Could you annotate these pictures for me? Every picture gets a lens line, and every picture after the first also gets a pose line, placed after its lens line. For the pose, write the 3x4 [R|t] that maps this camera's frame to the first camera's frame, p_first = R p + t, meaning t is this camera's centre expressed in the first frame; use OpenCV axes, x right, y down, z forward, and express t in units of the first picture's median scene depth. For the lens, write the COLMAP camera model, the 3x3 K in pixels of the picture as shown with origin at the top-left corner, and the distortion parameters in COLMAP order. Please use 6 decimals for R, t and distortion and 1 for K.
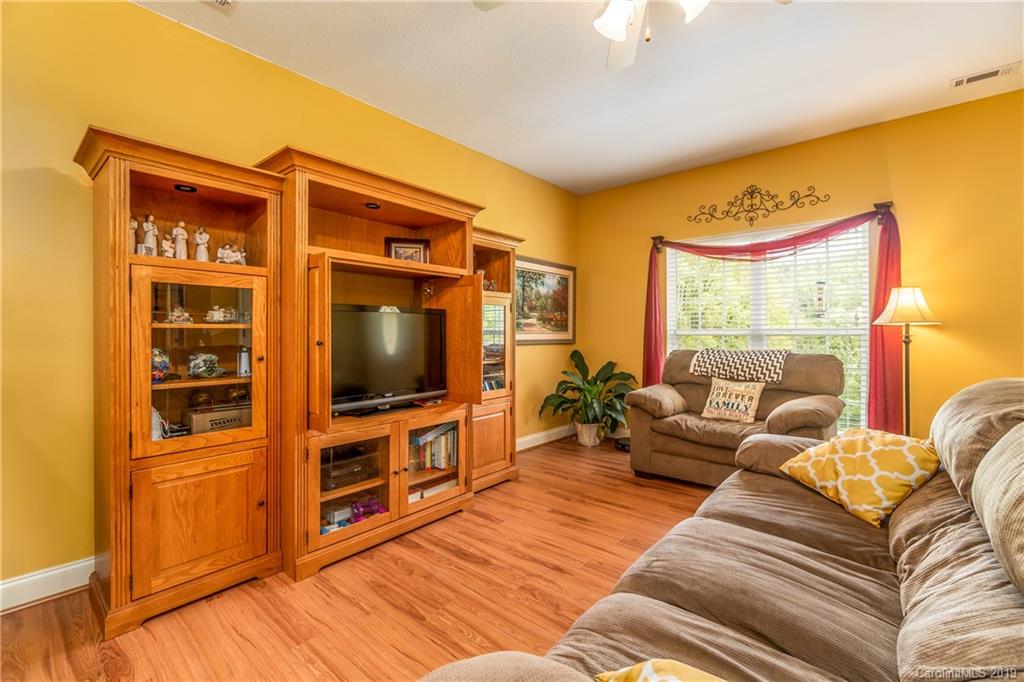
lens RADIAL K [[440.5, 0, 524.1], [0, 440.5, 335.0], [0, 0, 1]] dist [-0.003815, 0.000940]
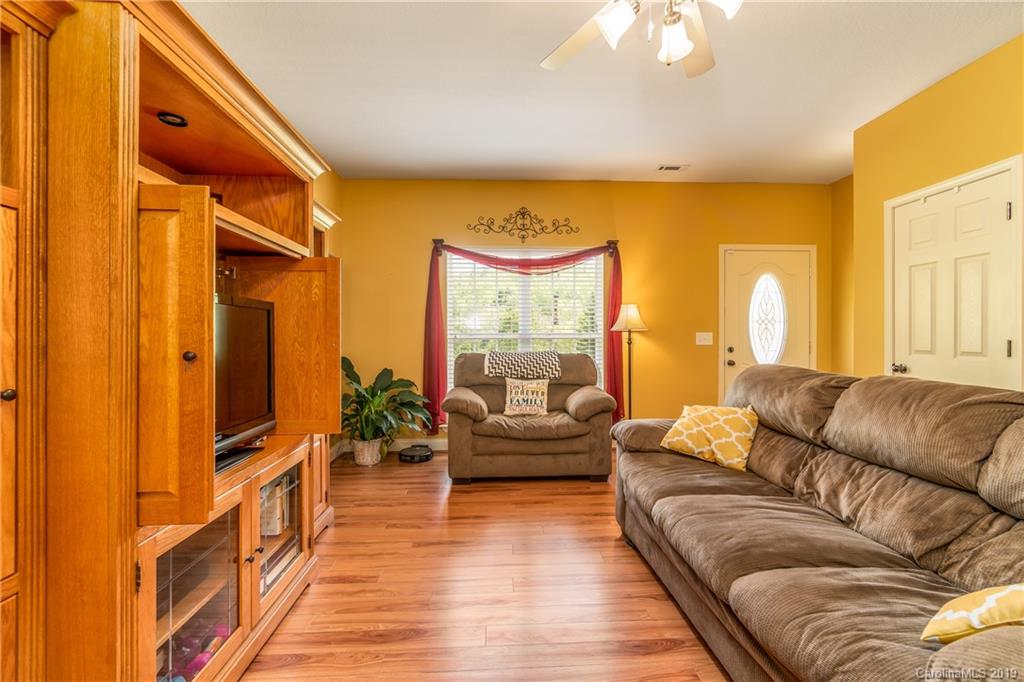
lens RADIAL K [[440.5, 0, 514.3], [0, 440.5, 338.6], [0, 0, 1]] dist [-0.003815, 0.000940]
pose [[0.732935, -0.003504, 0.680290, -0.319459], [0.004792, 0.999989, -0.000011, 0.000107], [-0.680282, 0.003268, 0.732943, 0.206340]]
